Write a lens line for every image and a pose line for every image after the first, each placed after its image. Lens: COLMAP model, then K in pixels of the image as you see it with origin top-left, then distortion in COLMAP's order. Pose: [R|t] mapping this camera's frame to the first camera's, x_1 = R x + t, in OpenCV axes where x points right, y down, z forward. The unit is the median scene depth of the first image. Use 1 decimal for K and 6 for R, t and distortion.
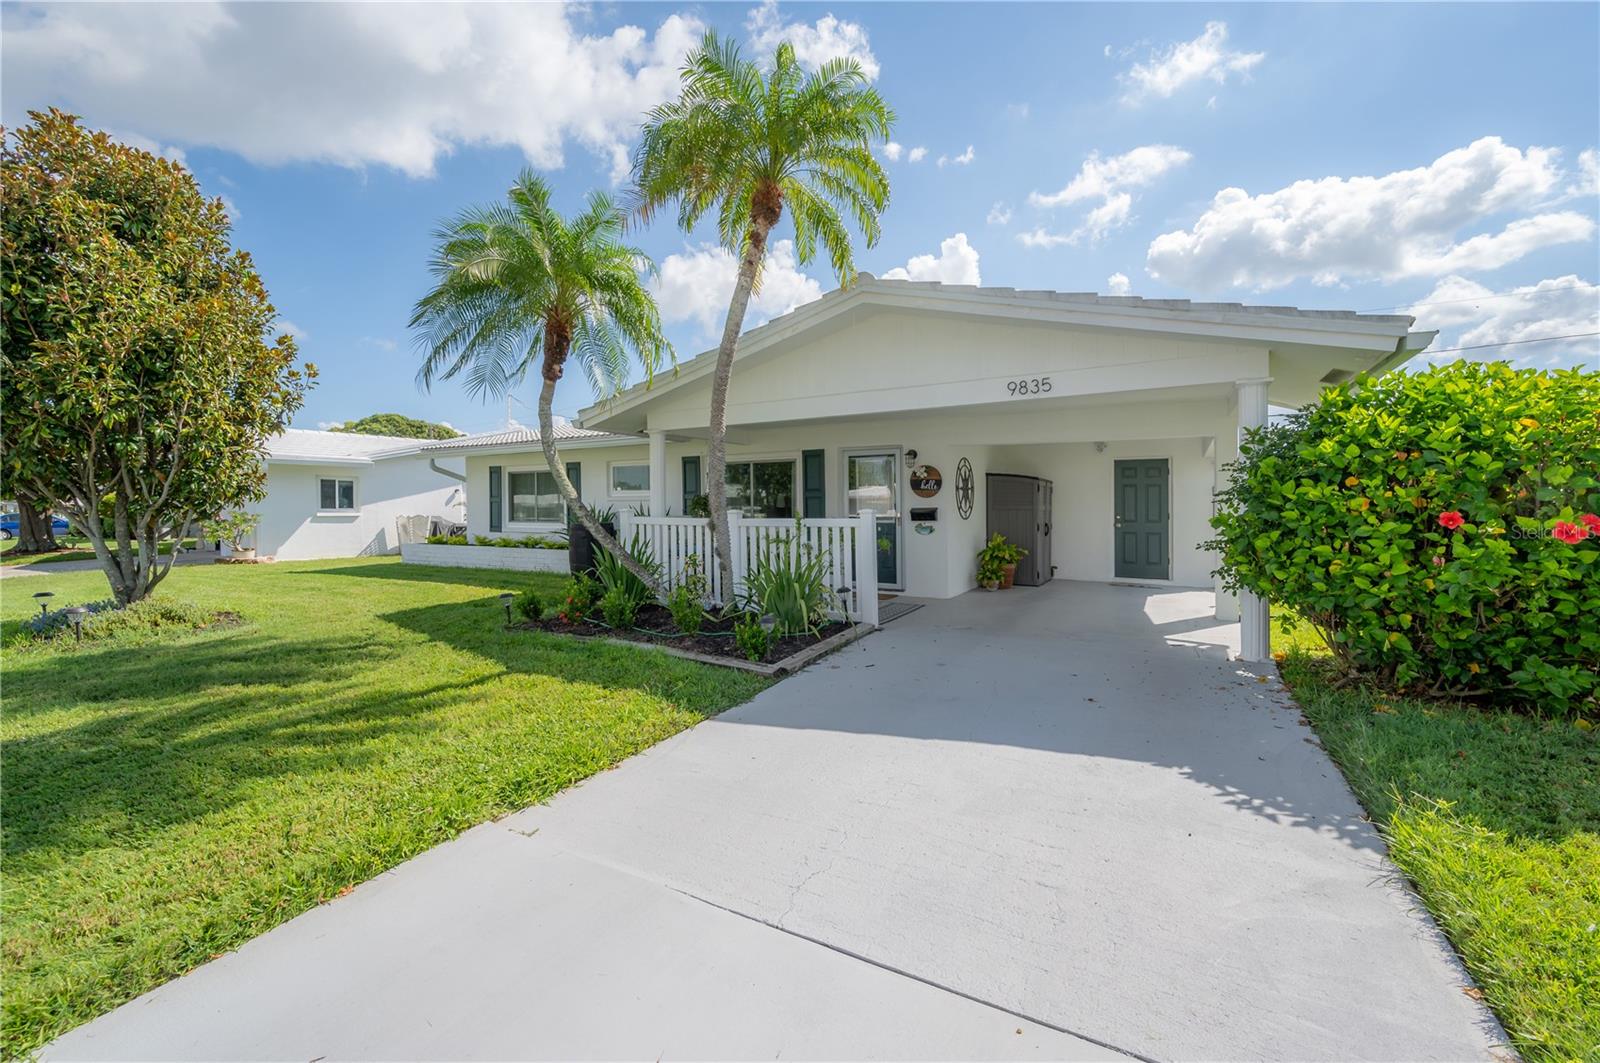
lens RADIAL K [[661.1, 0, 789.0], [0, 661.1, 528.5], [0, 0, 1]] dist [0.002645, 0.000073]
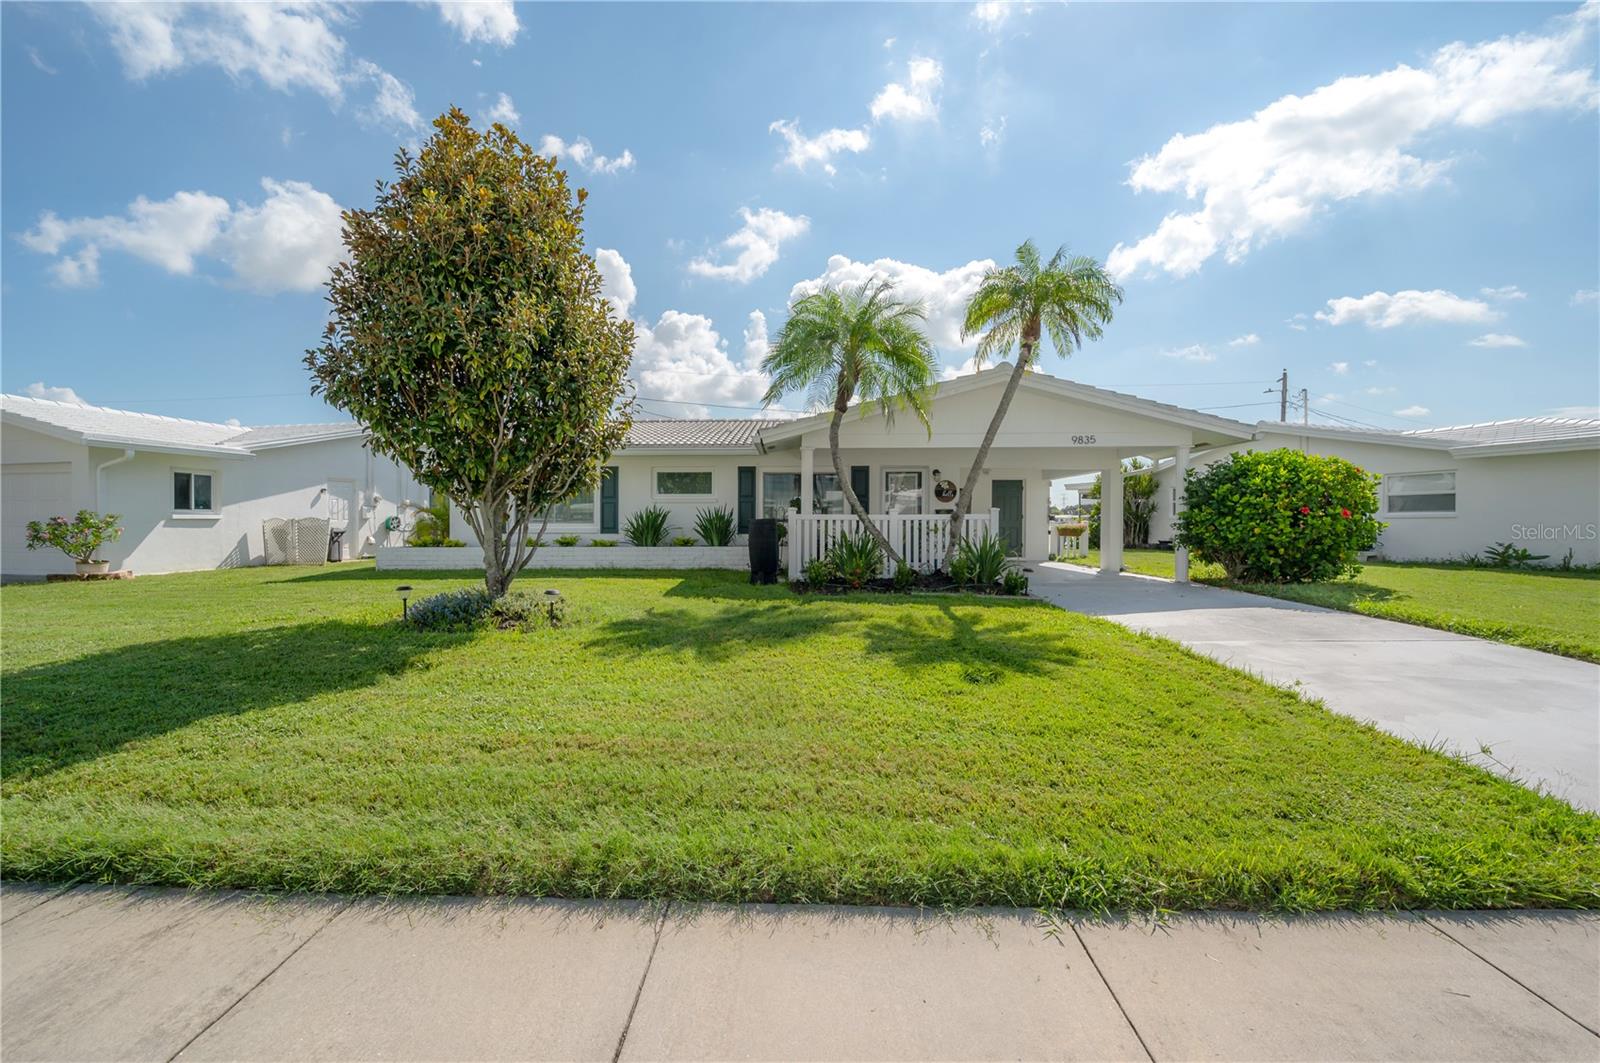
lens RADIAL K [[661.1, 0, 789.0], [0, 661.1, 528.5], [0, 0, 1]] dist [0.002645, 0.000073]
pose [[0.867336, -0.008908, 0.497643, -0.694374], [0.015582, 0.999836, -0.009259, 0.017599], [-0.497478, 0.015784, 0.867333, -0.087927]]
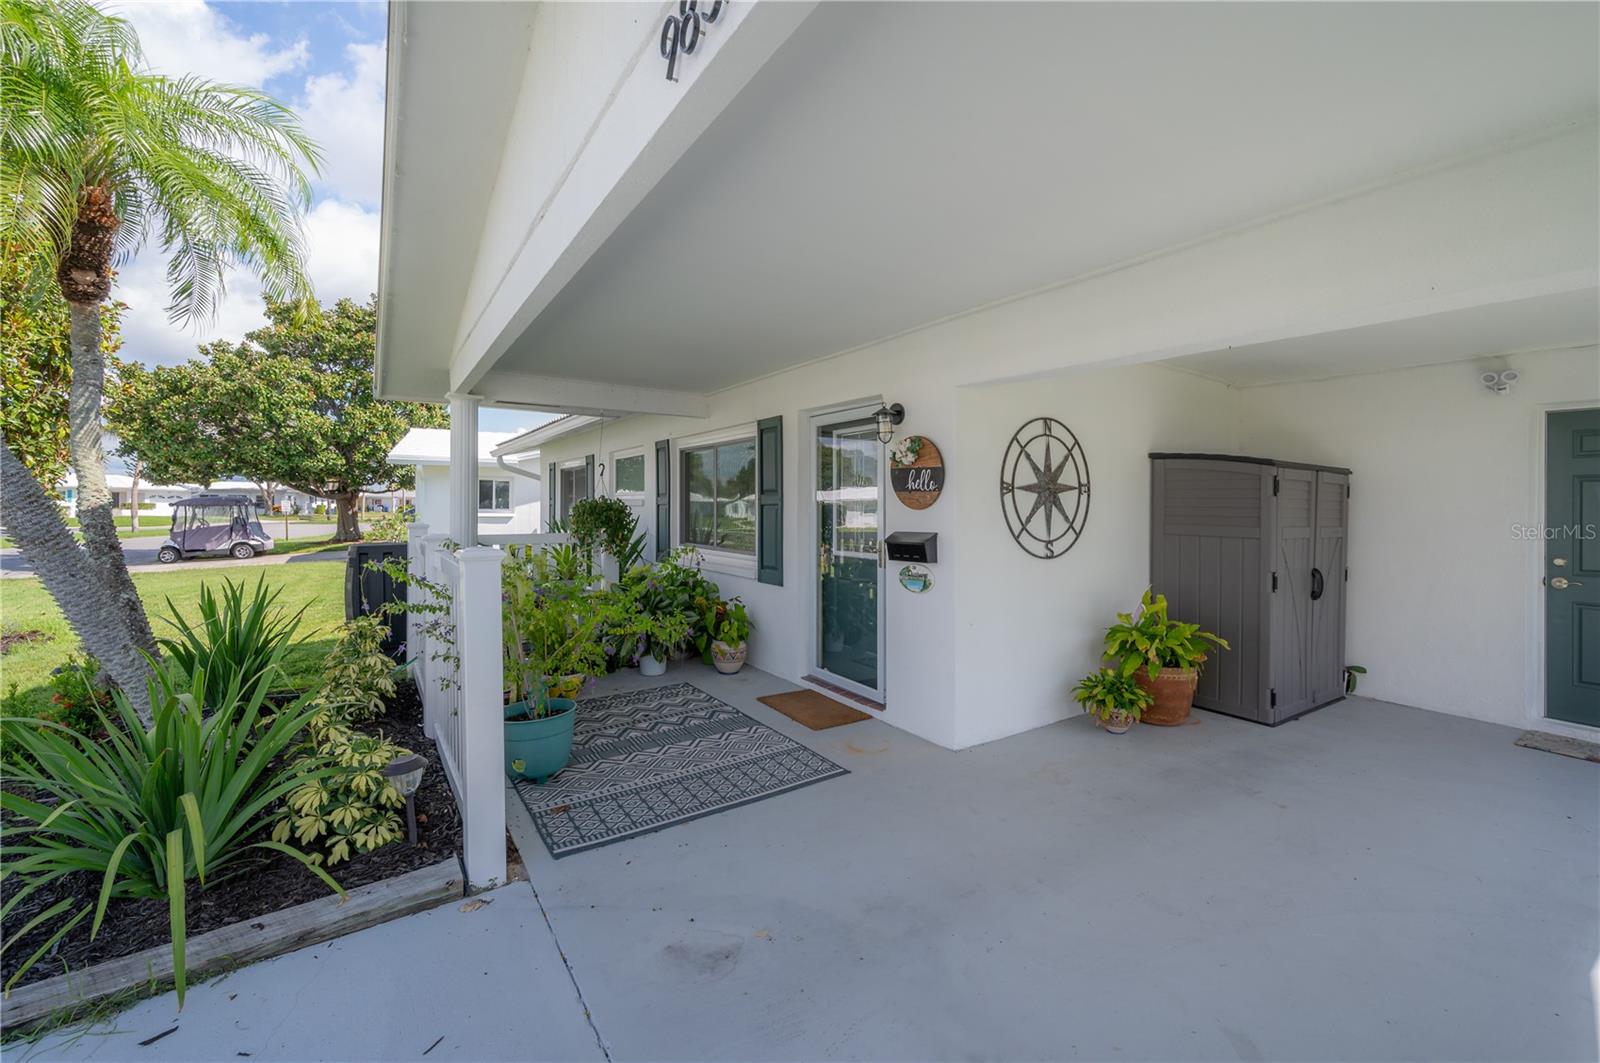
lens RADIAL K [[675.7, 0, 805.7], [0, 675.7, 527.1], [0, 0, 1]] dist [-0.002721, -0.000418]
pose [[0.896449, 0.022699, -0.442565, 0.284566], [-0.021821, 0.999737, 0.007076, -0.030542], [0.442609, 0.003314, 0.896709, 0.468957]]
